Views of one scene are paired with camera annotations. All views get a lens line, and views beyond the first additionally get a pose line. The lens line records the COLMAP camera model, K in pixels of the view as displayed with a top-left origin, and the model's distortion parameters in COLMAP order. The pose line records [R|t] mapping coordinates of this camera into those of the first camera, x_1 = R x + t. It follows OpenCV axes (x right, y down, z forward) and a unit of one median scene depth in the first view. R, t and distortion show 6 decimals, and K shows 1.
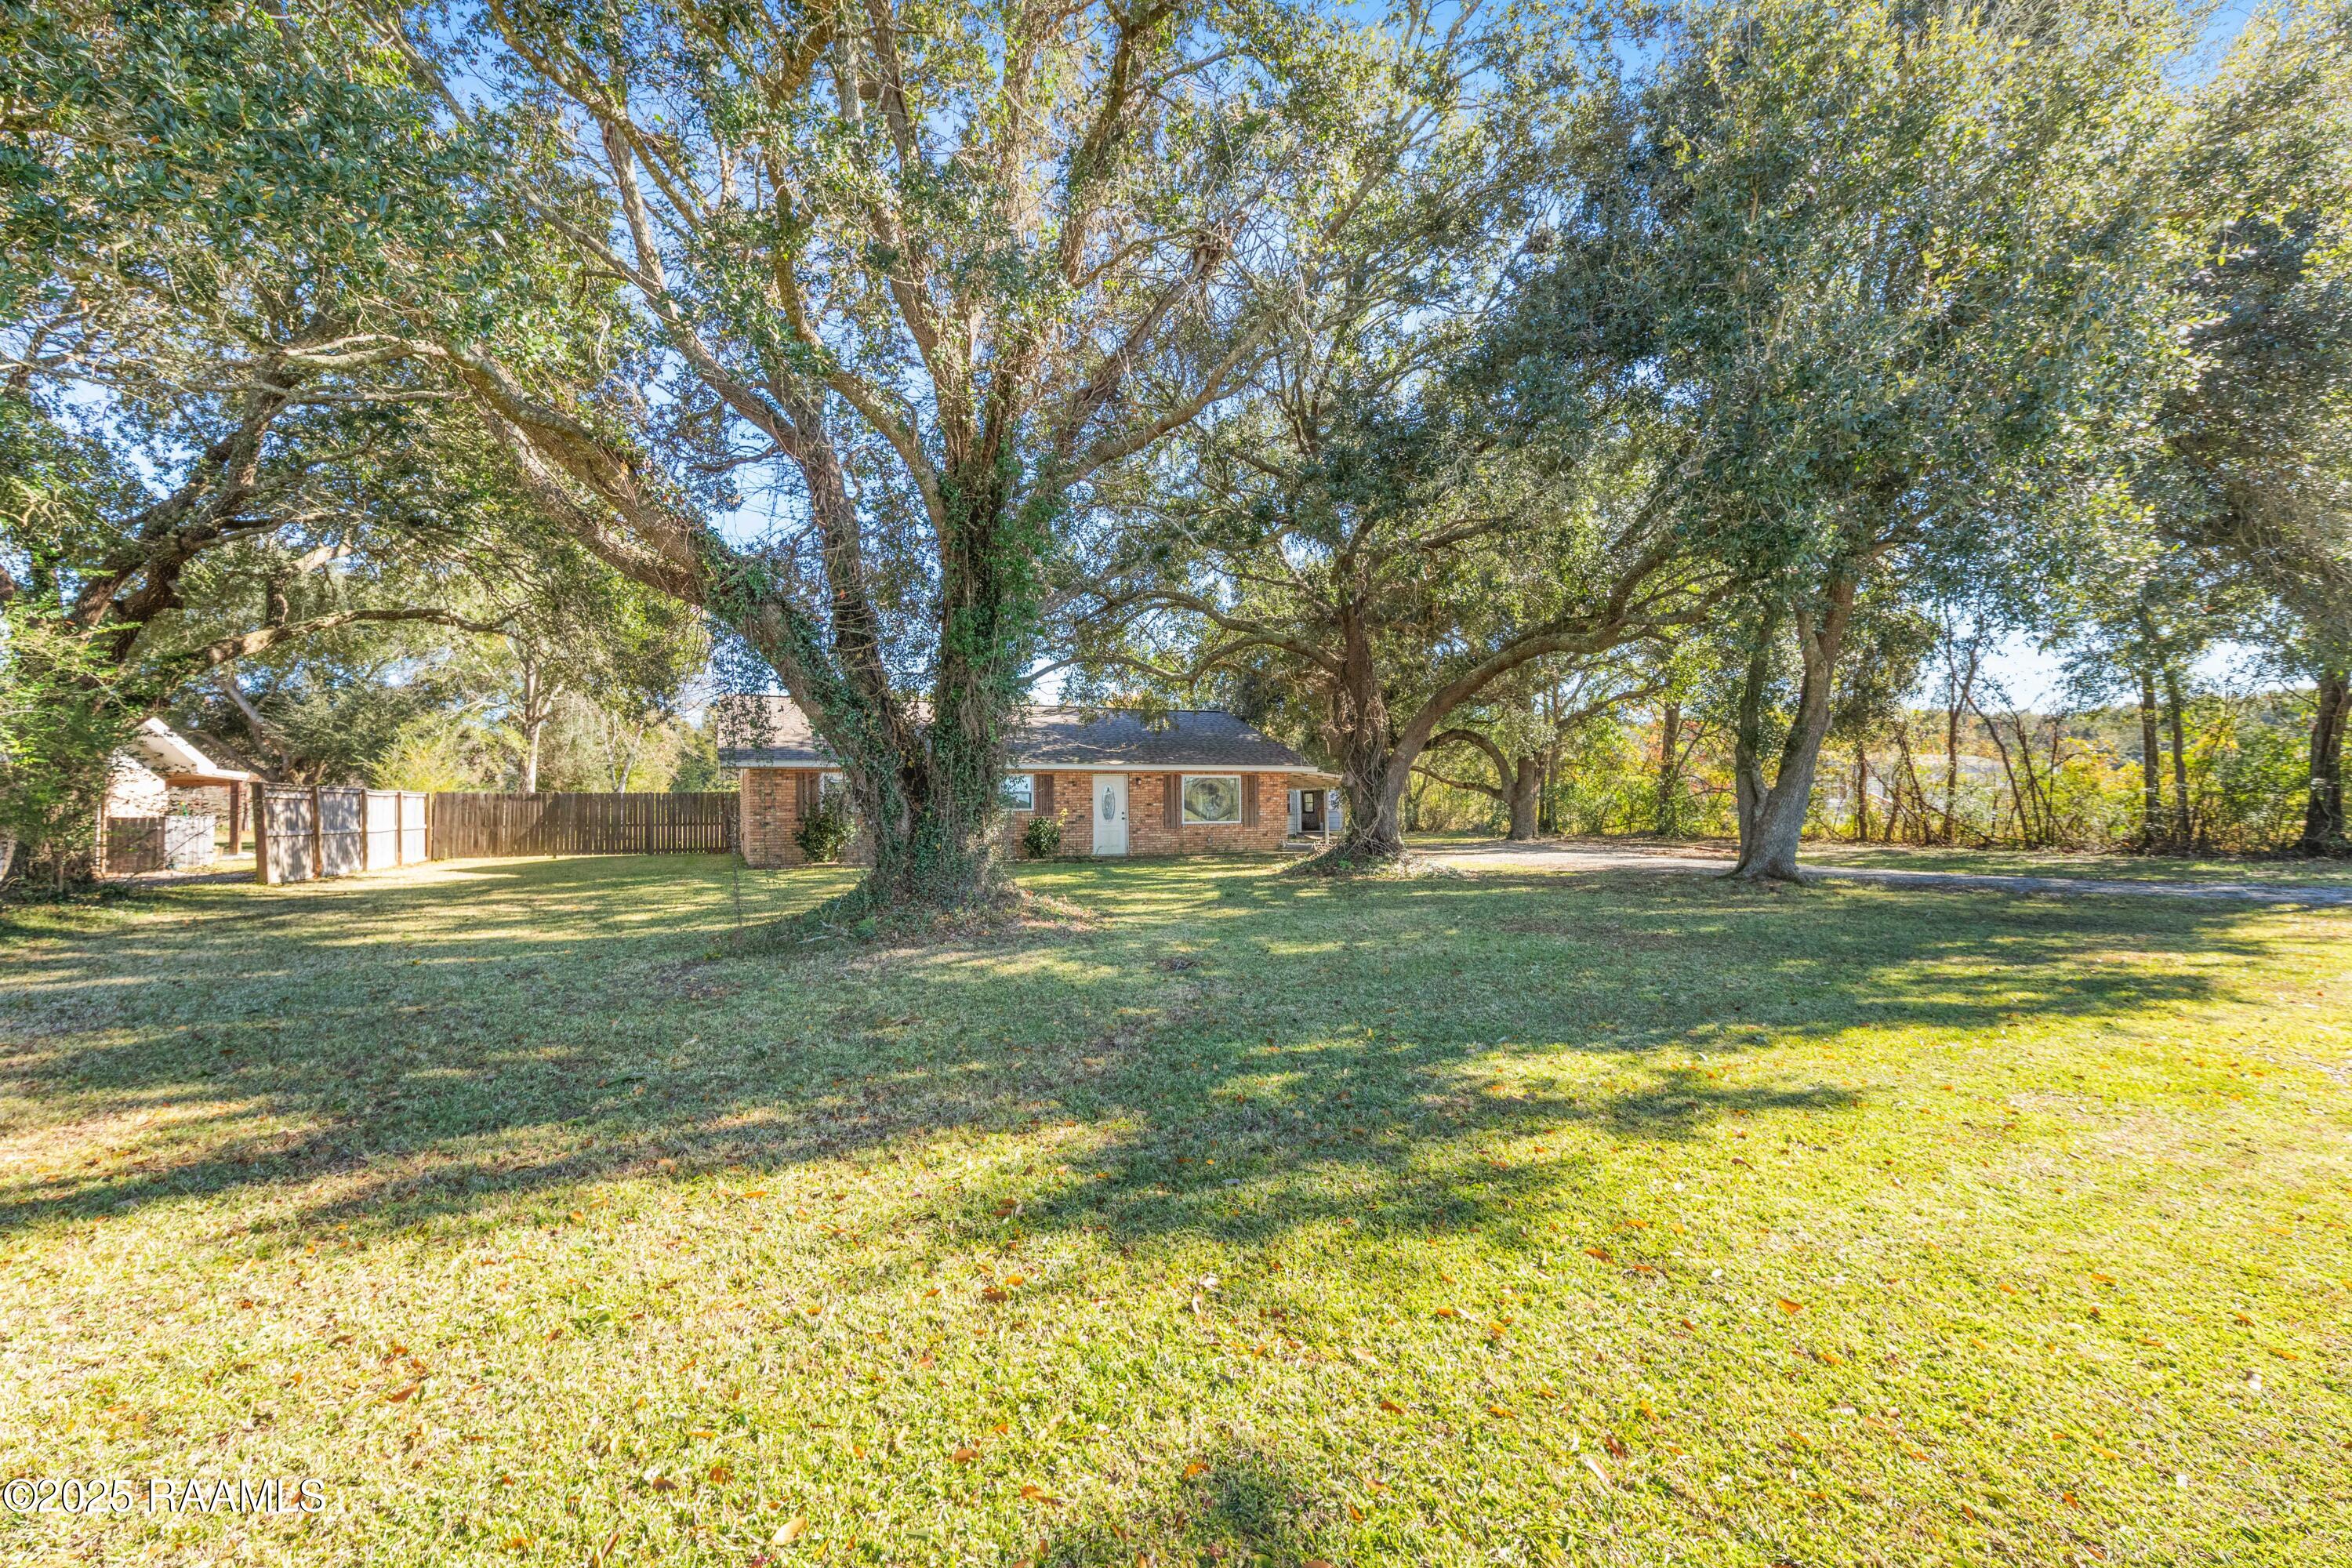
lens RADIAL K [[988.6, 0, 1176.0], [0, 988.6, 784.0], [0, 0, 1]] dist [-0.001507, -0.000197]
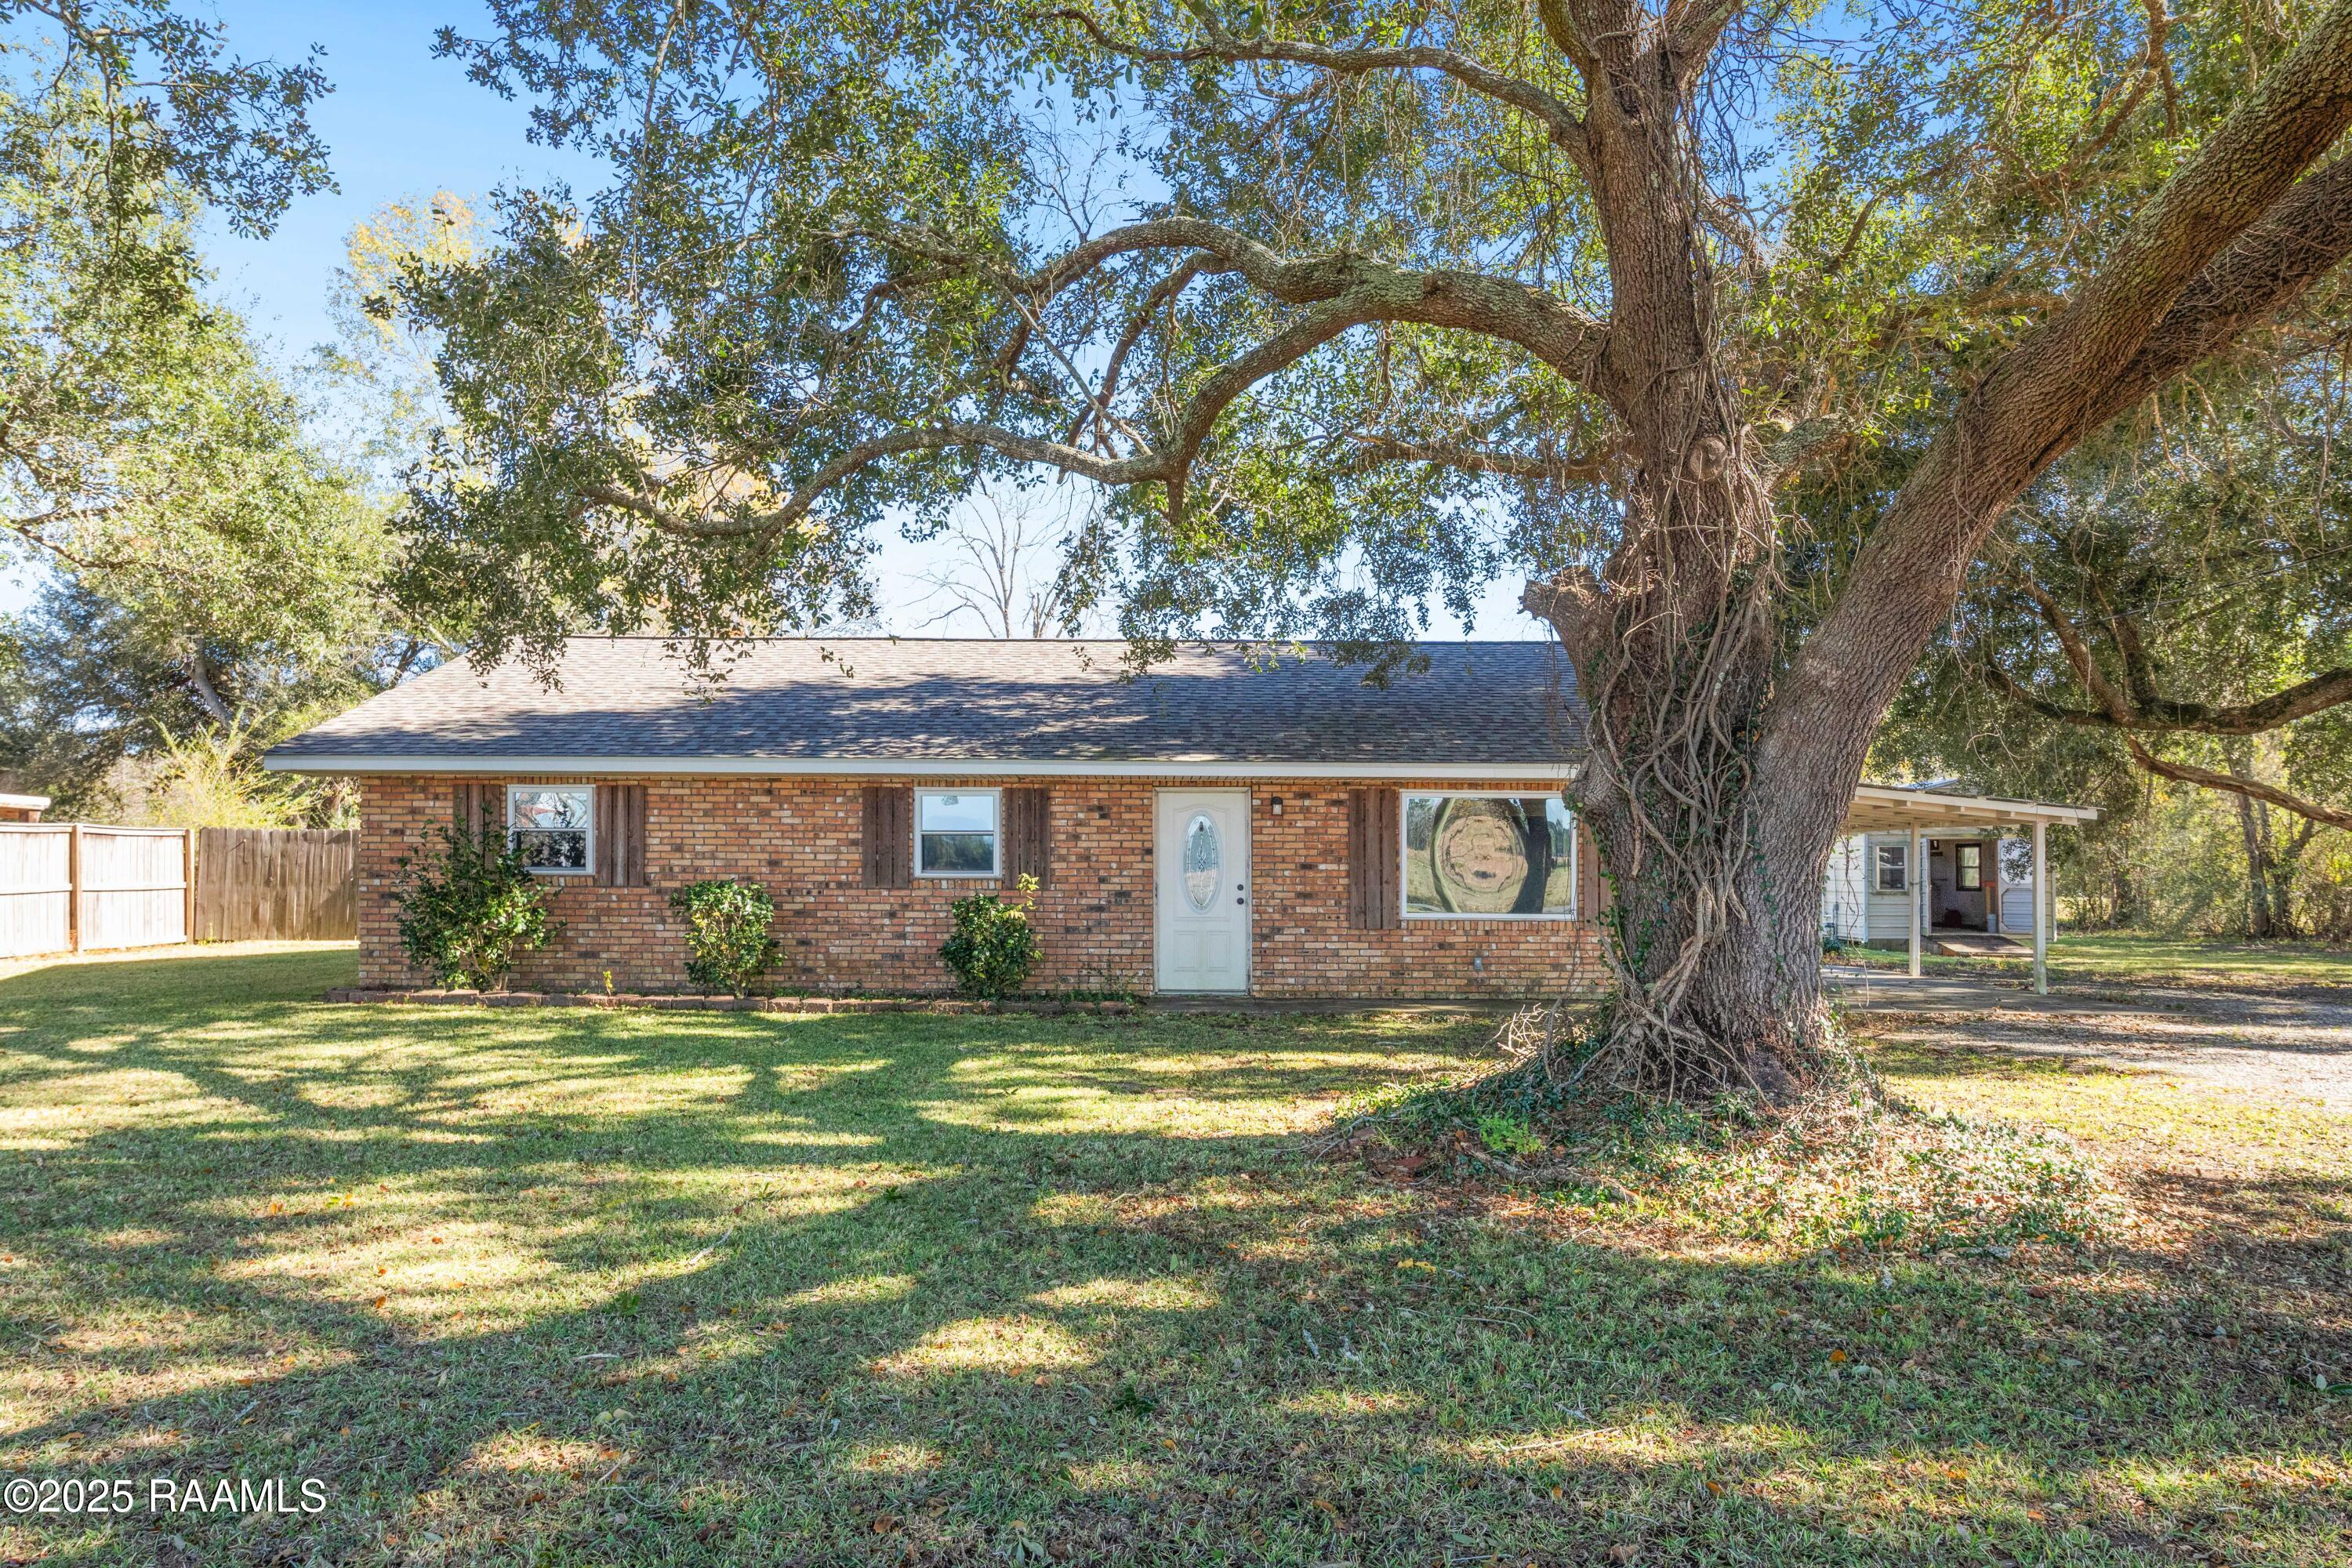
lens RADIAL K [[1465.2, 0, 1187.4], [0, 1465.2, 900.3], [0, 0, 1]] dist [-0.001511, -0.000778]
pose [[0.906215, 0.022022, -0.422244, 0.172609], [-0.002865, 0.998940, 0.045951, 0.007621], [0.422808, -0.040432, 0.905317, 0.467084]]
